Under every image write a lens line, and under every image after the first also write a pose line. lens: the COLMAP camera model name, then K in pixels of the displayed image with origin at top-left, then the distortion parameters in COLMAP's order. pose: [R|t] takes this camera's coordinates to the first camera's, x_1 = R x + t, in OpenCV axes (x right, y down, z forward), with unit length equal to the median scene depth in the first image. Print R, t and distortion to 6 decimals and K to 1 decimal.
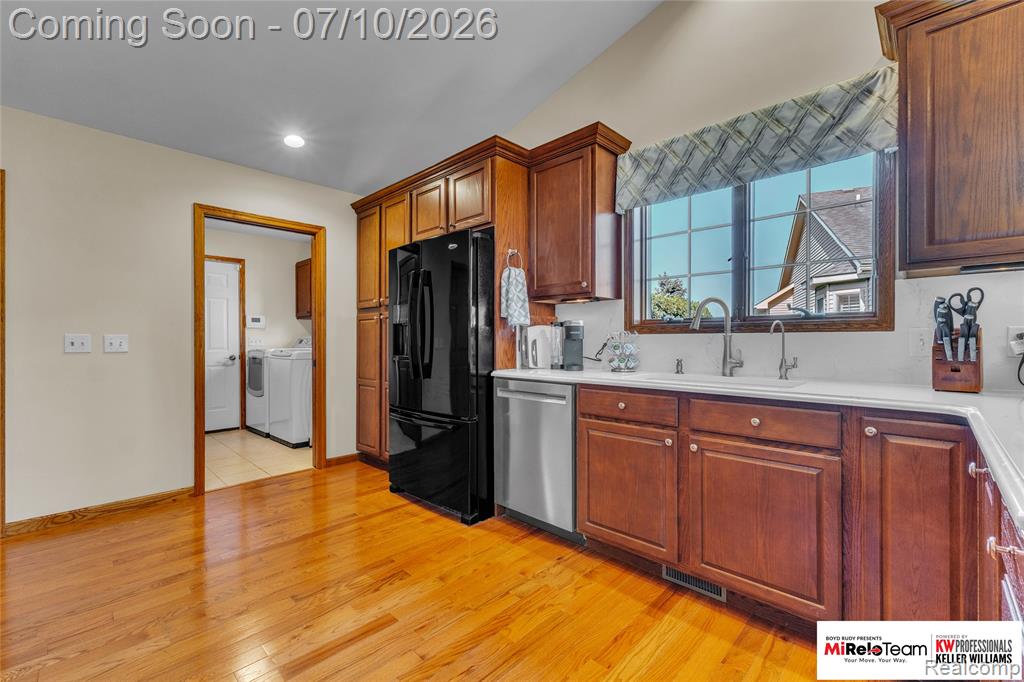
lens RADIAL K [[433.9, 0, 513.8], [0, 433.9, 342.3], [0, 0, 1]] dist [0.003946, 0.000358]
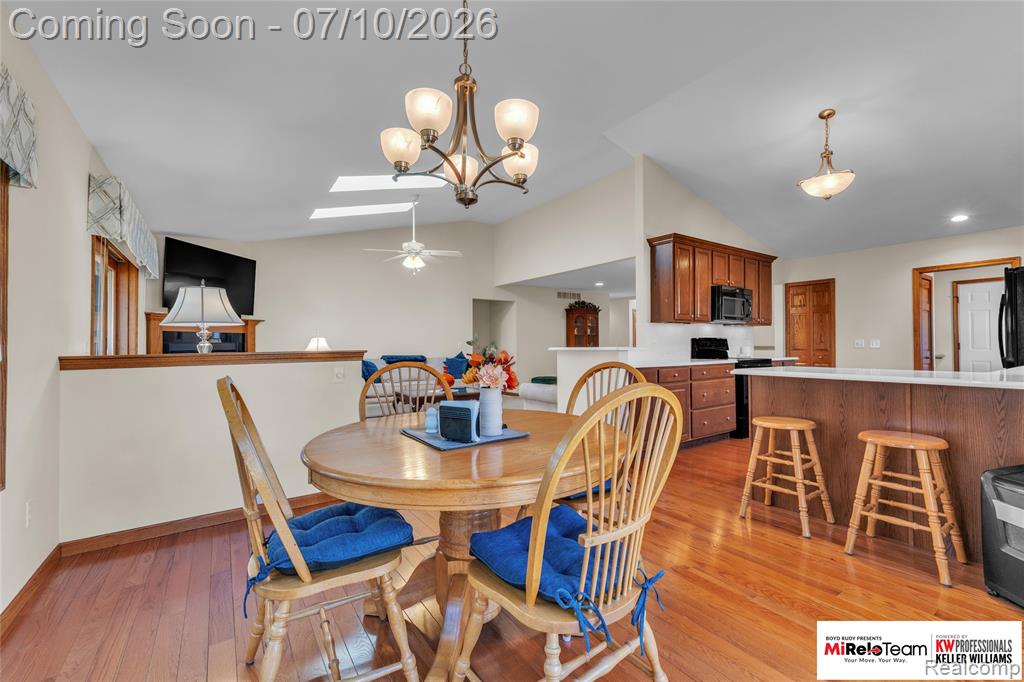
lens RADIAL K [[427.9, 0, 512.0], [0, 427.9, 341.0], [0, 0, 1]] dist [0.001033, 0.000185]
pose [[-0.198807, -0.007923, -0.980007, 1.588286], [-0.001111, 0.999969, -0.007858, 0.008088], [0.980038, -0.000473, -0.198809, -0.360905]]
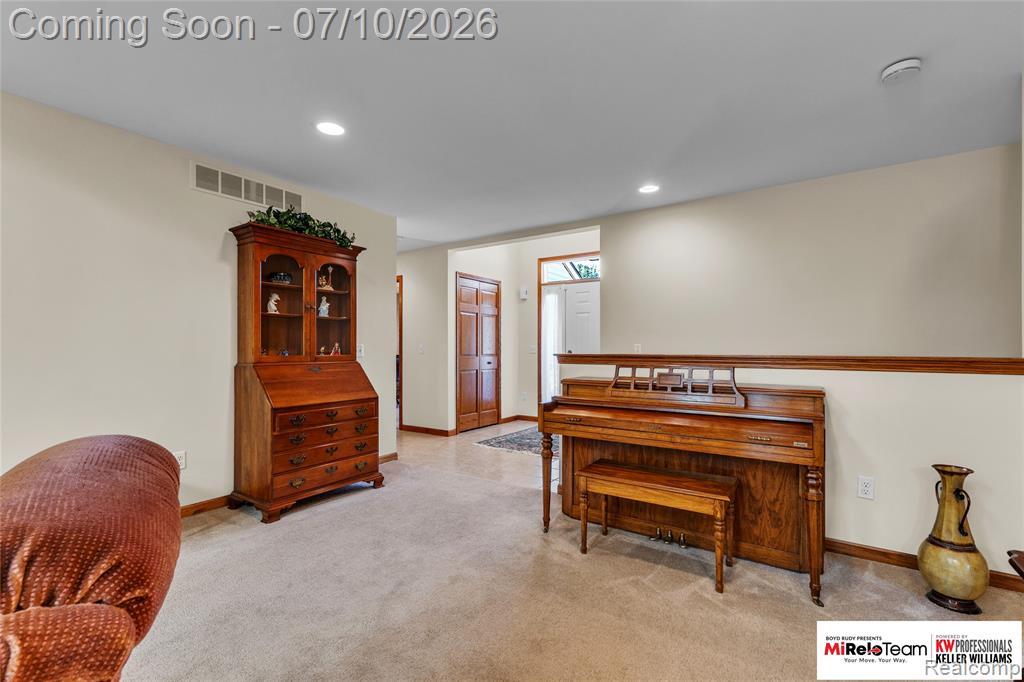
lens RADIAL K [[446.2, 0, 514.6], [0, 446.2, 342.7], [0, 0, 1]] dist [0.001221, 0.000434]
pose [[0.188182, -0.009561, -0.982088, -0.839744], [-0.007588, 0.999909, -0.011188, 0.007705], [0.982105, 0.009557, 0.188093, -0.136015]]
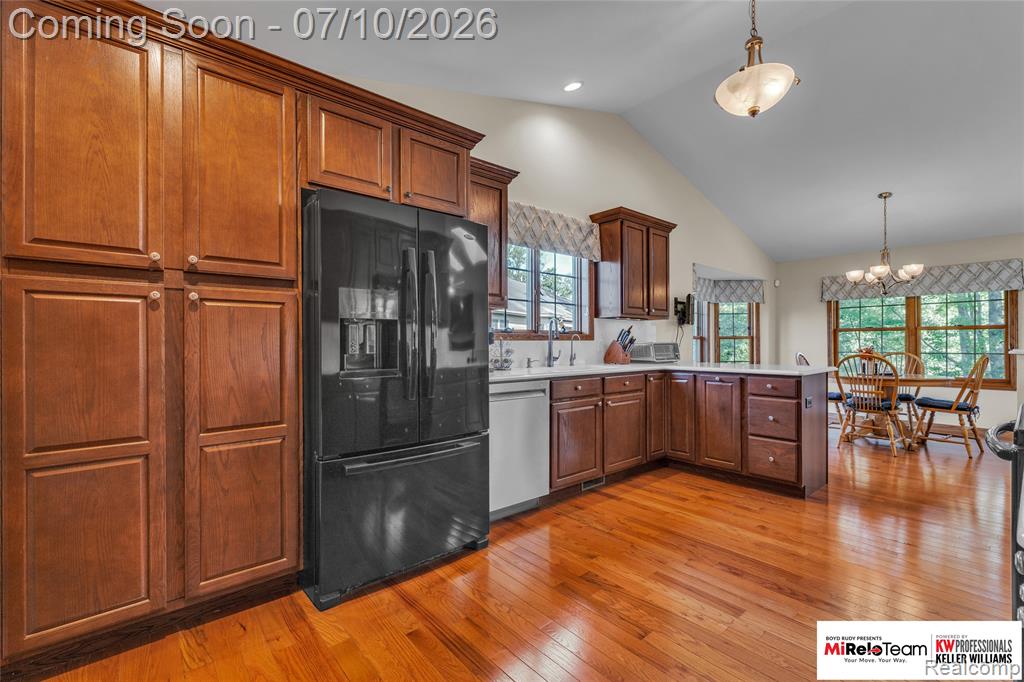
lens RADIAL K [[446.2, 0, 514.6], [0, 446.2, 342.7], [0, 0, 1]] dist [0.001221, 0.000434]
pose [[0.089132, 0.004611, 0.996009, -0.986625], [0.008681, 0.999948, -0.005406, -0.004087], [-0.995982, 0.009128, 0.089088, 0.807808]]
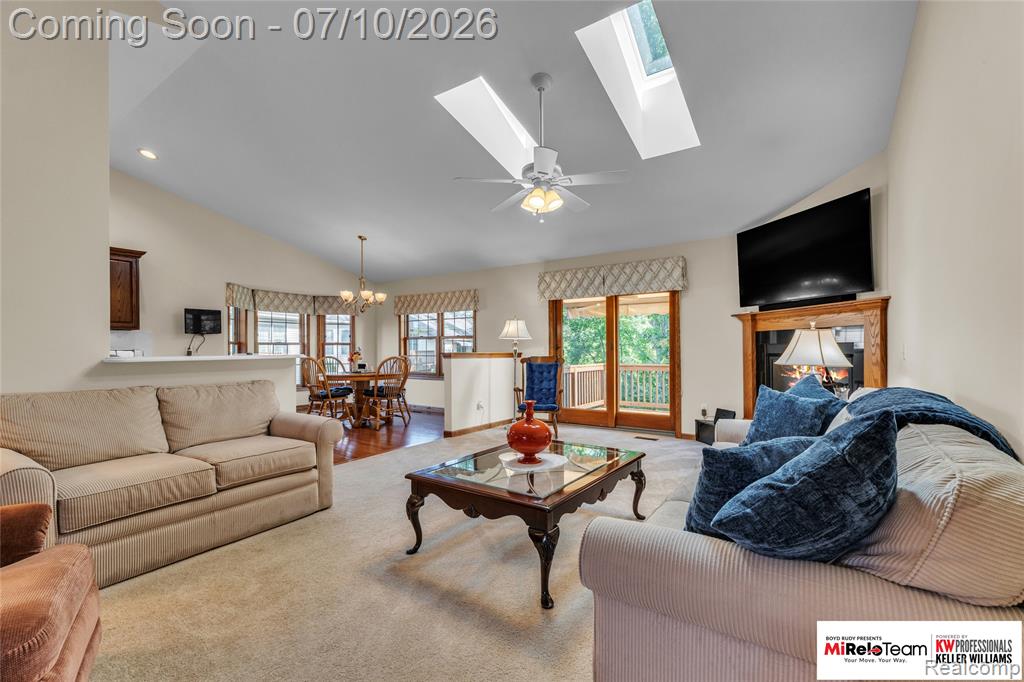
lens RADIAL K [[436.0, 0, 515.0], [0, 436.0, 349.0], [0, 0, 1]] dist [0.001545, -0.000057]
pose [[-0.174728, 0.000113, 0.984617, -1.517562], [0.011094, 0.999937, 0.001854, 0.006584], [-0.984554, 0.011247, -0.174718, -0.956353]]
